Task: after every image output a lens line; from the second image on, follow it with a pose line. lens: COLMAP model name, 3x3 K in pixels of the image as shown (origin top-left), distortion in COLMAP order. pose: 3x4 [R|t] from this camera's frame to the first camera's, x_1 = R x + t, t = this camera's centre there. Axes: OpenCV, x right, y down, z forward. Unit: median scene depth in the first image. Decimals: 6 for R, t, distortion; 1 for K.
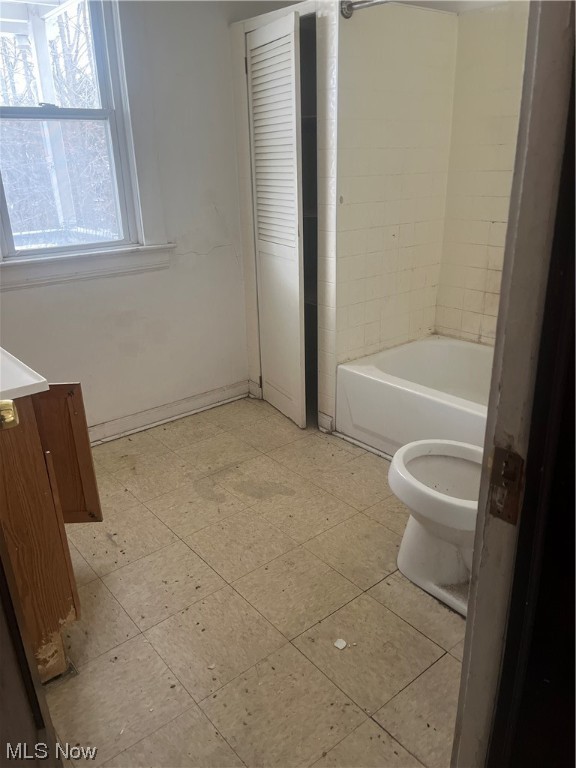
lens RADIAL K [[577.9, 0, 288.0], [0, 577.9, 382.0], [0, 0, 1]] dist [0.060263, -0.076016]
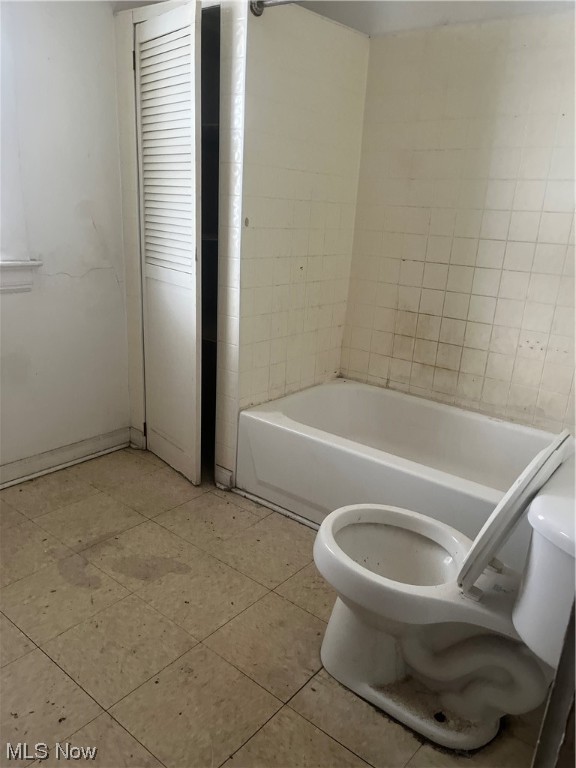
lens RADIAL K [[577.9, 0, 289.8], [0, 577.9, 391.1], [0, 0, 1]] dist [0.060263, -0.076016]
pose [[0.977287, 0.011844, 0.211590, -0.026066], [-0.001182, 0.998726, -0.050445, -0.017818], [-0.211918, 0.049049, 0.976056, 0.150473]]
